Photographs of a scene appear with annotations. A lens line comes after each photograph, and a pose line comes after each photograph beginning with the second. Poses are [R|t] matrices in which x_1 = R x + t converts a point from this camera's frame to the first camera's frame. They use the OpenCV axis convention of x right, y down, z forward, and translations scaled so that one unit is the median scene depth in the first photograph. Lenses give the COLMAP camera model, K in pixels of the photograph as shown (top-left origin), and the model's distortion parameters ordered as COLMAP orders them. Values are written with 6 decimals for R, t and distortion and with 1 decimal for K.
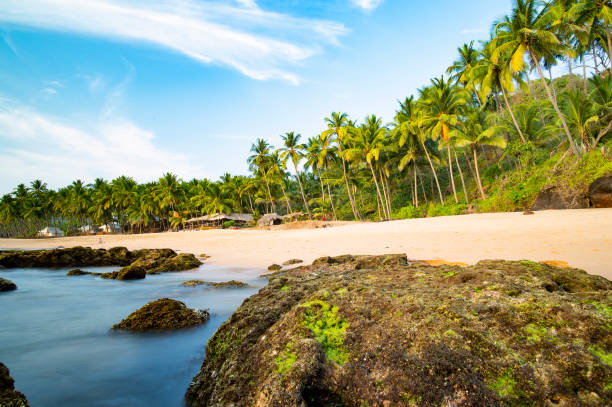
lens RADIAL K [[348.1, 0, 306.4], [0, 348.1, 201.7], [0, 0, 1]] dist [-0.039405, 0.015471]
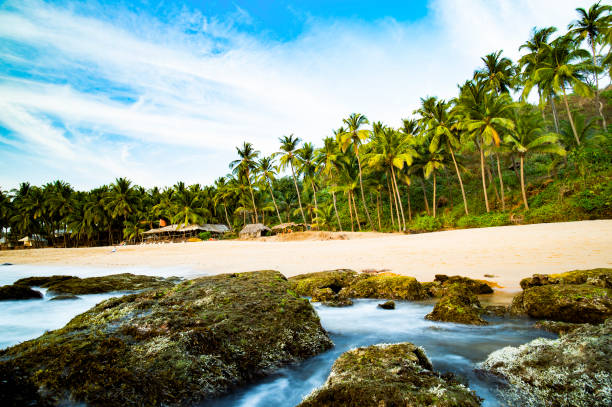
lens RADIAL K [[348.1, 0, 303.9], [0, 348.1, 203.5], [0, 0, 1]] dist [-0.039405, 0.015471]
pose [[0.984714, 0.020804, 0.172931, -0.097978], [-0.014543, 0.999195, -0.037391, 0.008834], [-0.173570, 0.034305, 0.984224, 0.056528]]
